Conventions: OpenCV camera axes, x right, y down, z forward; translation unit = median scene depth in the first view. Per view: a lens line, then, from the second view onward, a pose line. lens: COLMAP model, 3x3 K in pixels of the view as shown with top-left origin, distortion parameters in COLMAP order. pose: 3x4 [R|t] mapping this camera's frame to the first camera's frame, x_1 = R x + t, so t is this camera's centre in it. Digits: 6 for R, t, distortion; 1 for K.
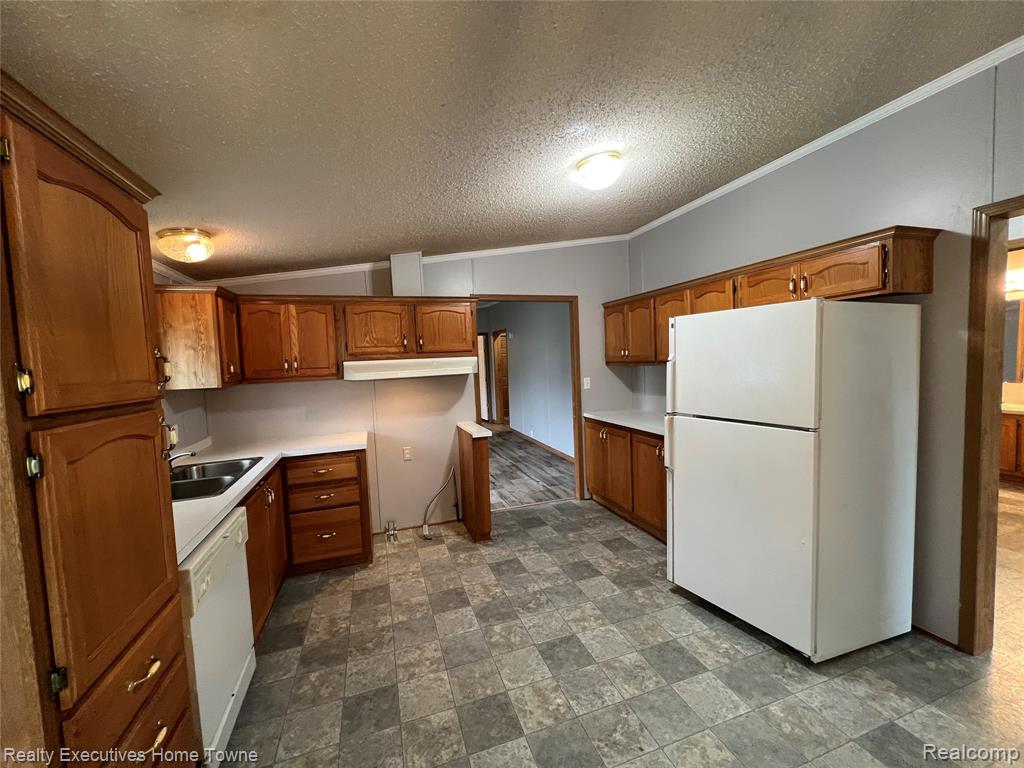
lens RADIAL K [[409.5, 0, 512.0], [0, 409.5, 384.0], [0, 0, 1]] dist [-0.000729, -0.000390]
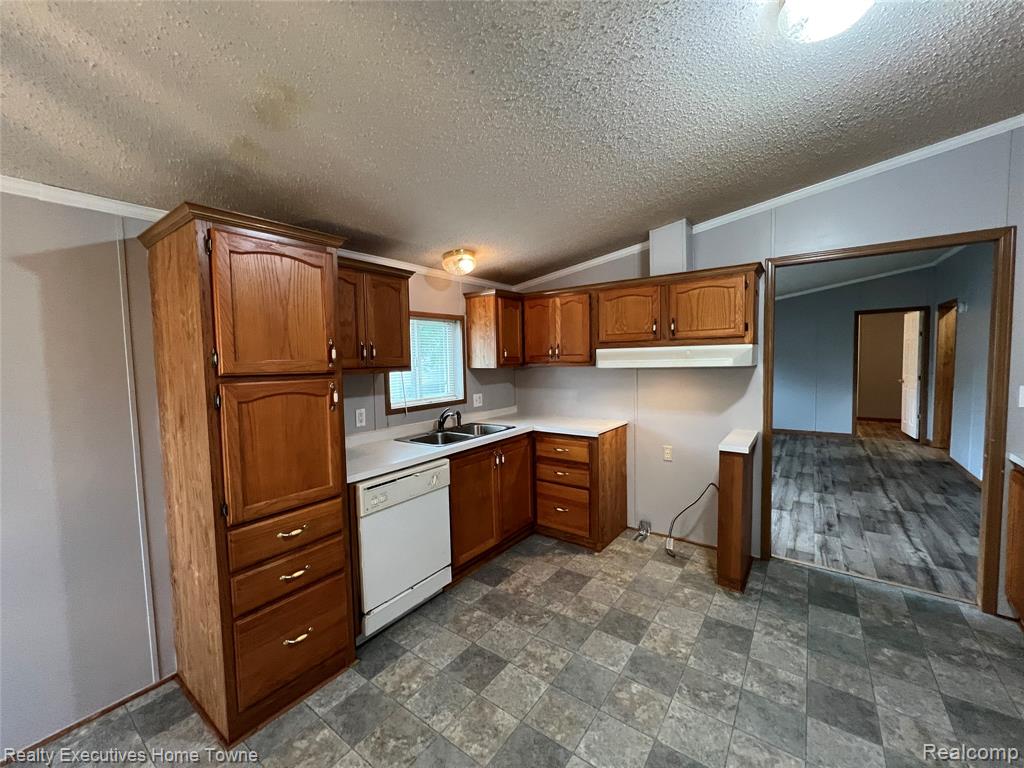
lens RADIAL K [[409.5, 0, 512.0], [0, 409.5, 384.0], [0, 0, 1]] dist [-0.000729, -0.000390]
pose [[0.570755, 0.081284, -0.817087, 0.322774], [-0.053503, 0.996655, 0.061775, -0.020899], [0.819375, 0.008459, 0.573195, 0.256944]]
